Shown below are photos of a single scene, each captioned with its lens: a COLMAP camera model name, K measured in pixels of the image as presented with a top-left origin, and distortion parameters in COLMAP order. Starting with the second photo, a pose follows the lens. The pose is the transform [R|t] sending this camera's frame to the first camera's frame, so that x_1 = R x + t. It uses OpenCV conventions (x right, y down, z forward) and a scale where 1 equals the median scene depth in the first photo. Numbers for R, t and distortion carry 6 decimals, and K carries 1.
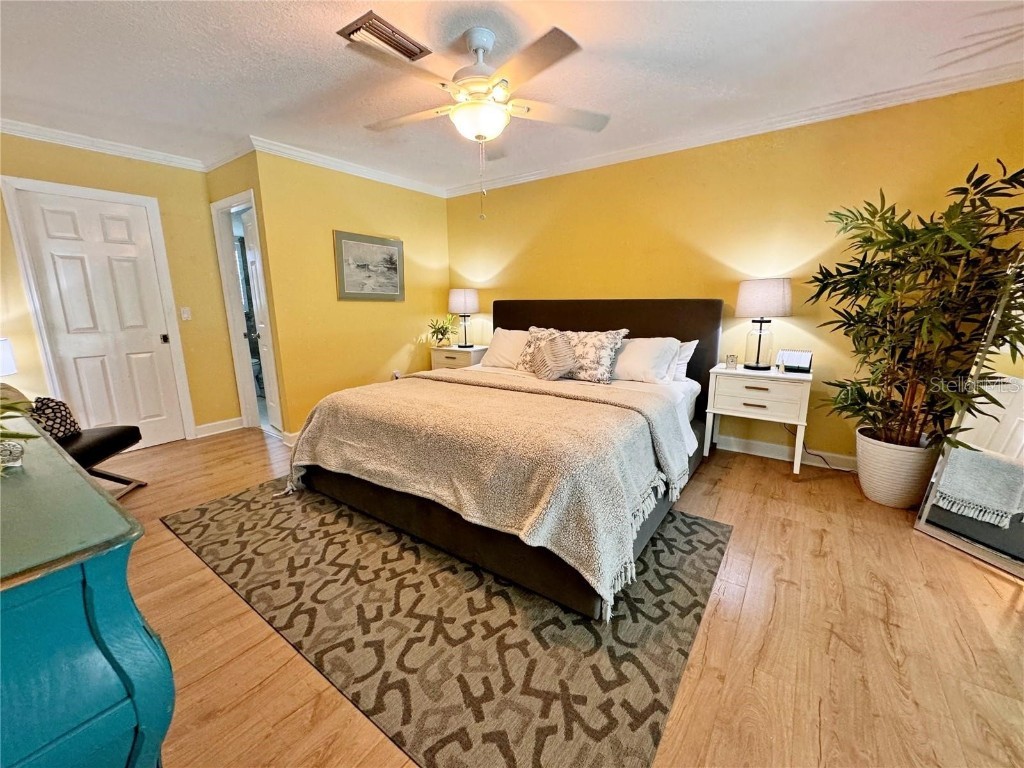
lens RADIAL K [[410.4, 0, 511.5], [0, 410.4, 381.6], [0, 0, 1]] dist [-0.001688, -0.000647]
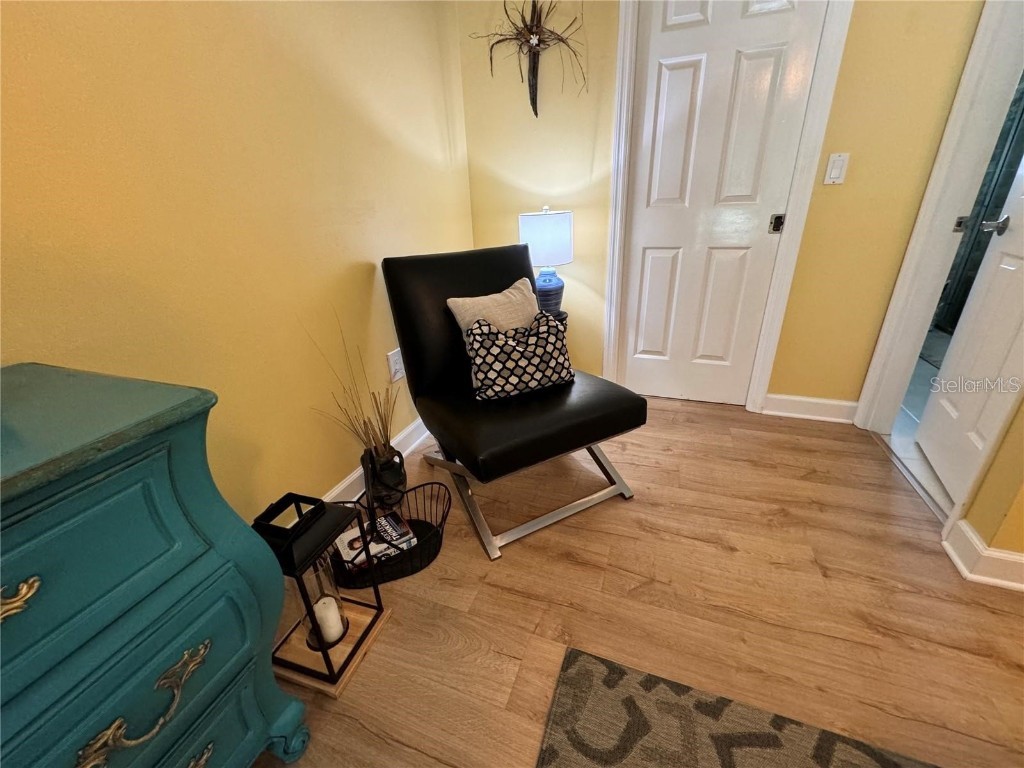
lens RADIAL K [[410.4, 0, 513.7], [0, 410.4, 381.4], [0, 0, 1]] dist [-0.001688, -0.000647]
pose [[0.264804, 0.379735, -0.886386, -0.627470], [-0.153572, 0.924075, 0.350002, -0.079294], [0.951995, 0.043442, 0.303015, 0.842504]]
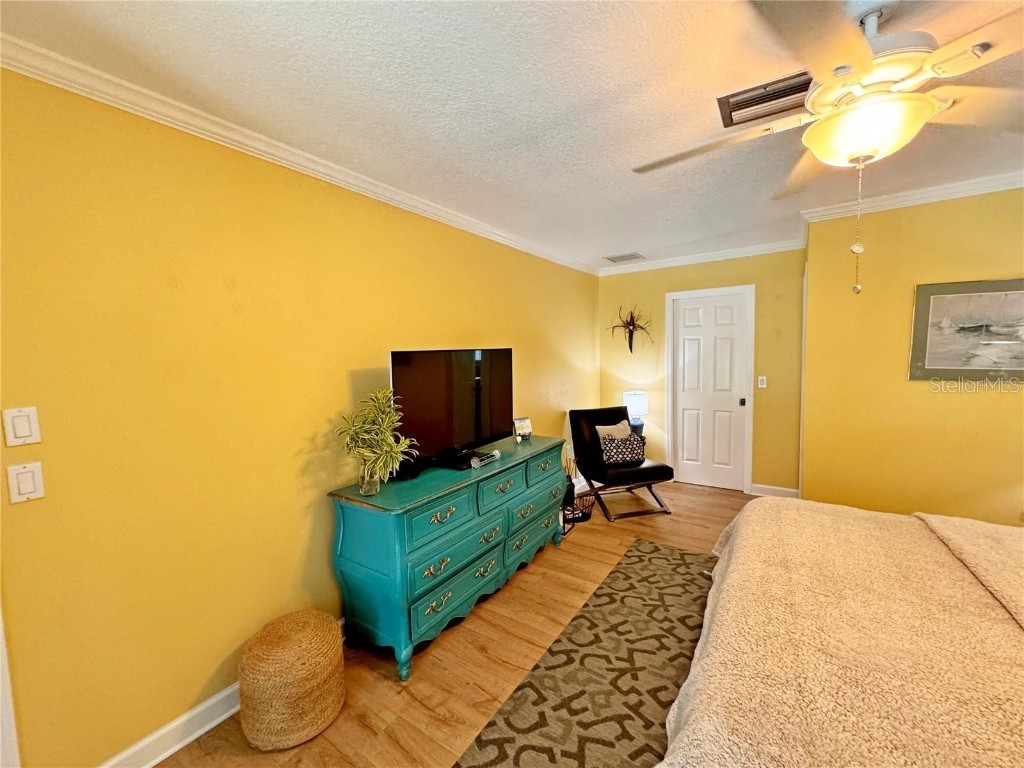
lens RADIAL K [[410.4, 0, 513.8], [0, 410.4, 383.4], [0, 0, 1]] dist [-0.001688, -0.000647]
pose [[0.029252, 0.083510, -0.996077, 0.455293], [-0.171272, 0.982185, 0.077316, -0.213175], [0.984790, 0.168338, 0.043034, 0.478148]]
